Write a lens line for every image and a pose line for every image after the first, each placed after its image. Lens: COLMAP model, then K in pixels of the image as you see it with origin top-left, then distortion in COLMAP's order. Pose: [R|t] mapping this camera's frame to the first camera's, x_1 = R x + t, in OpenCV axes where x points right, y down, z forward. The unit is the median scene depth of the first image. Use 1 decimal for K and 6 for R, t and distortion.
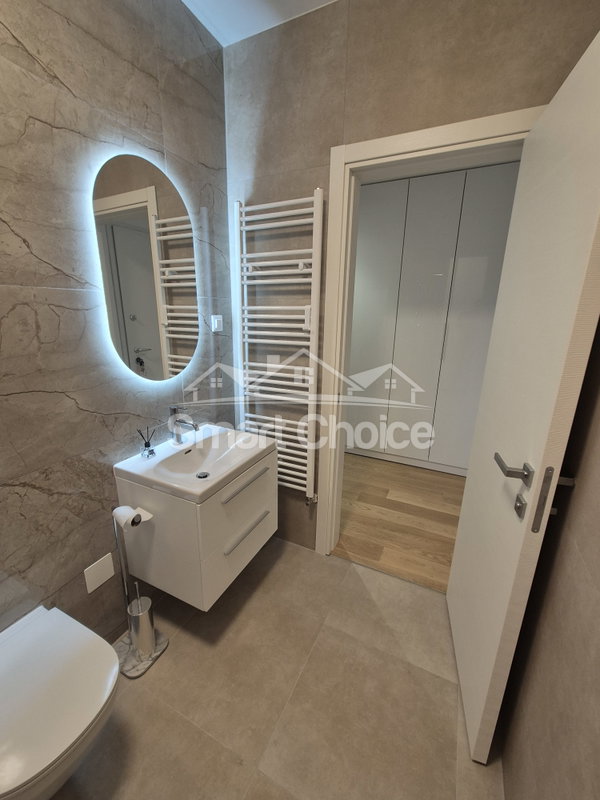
lens RADIAL K [[326.2, 0, 294.4], [0, 326.2, 400.3], [0, 0, 1]] dist [0.000378, 0.000014]
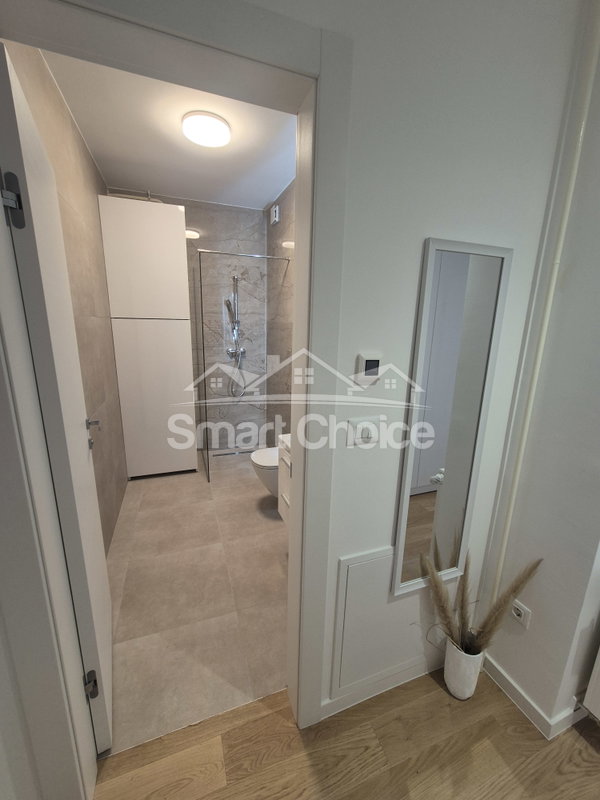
lens RADIAL K [[326.2, 0, 294.4], [0, 326.2, 400.3], [0, 0, 1]] dist [0.000378, 0.000014]
pose [[-0.688356, 0.139060, -0.711919, 0.846309], [-0.224226, 0.892592, 0.391155, -0.570679], [0.689847, 0.428885, -0.583240, 1.939433]]
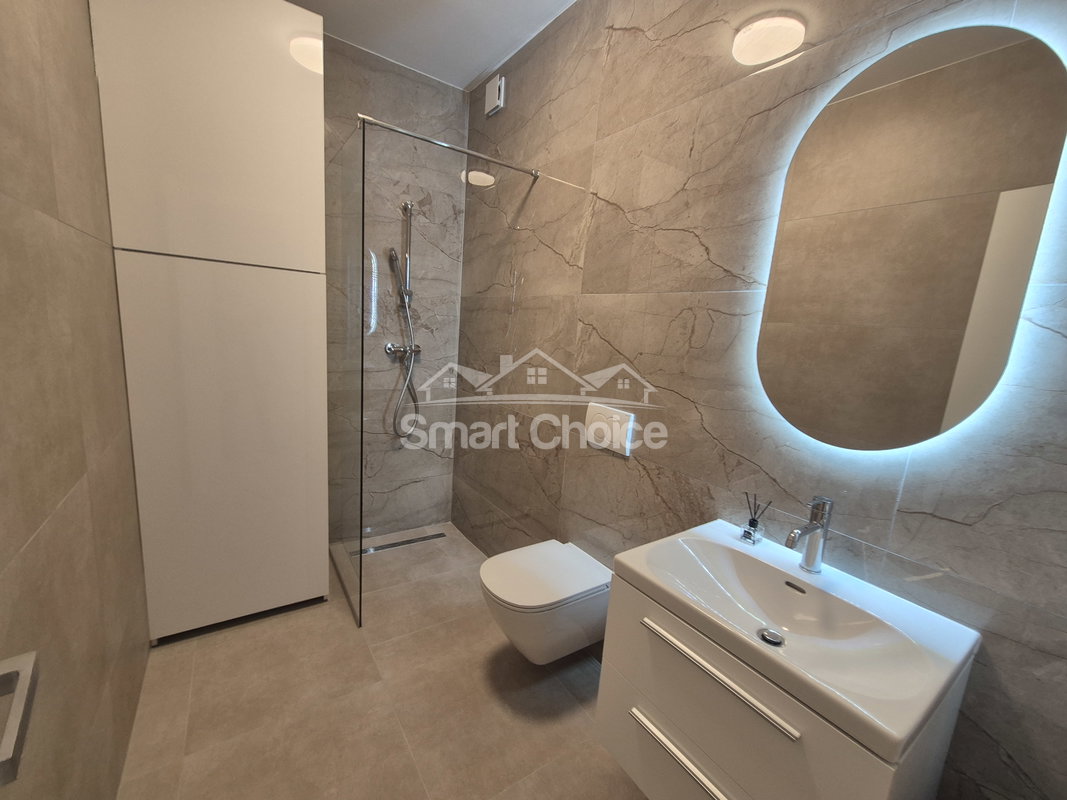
lens RADIAL K [[435.1, 0, 534.4], [0, 435.1, 406.7], [0, 0, 1]] dist [0.000378, 0.000014]
pose [[-0.478899, 0.106718, -0.871359, 0.555517], [-0.314075, 0.906056, 0.283583, -0.208671], [0.819764, 0.409480, -0.400392, 1.066960]]
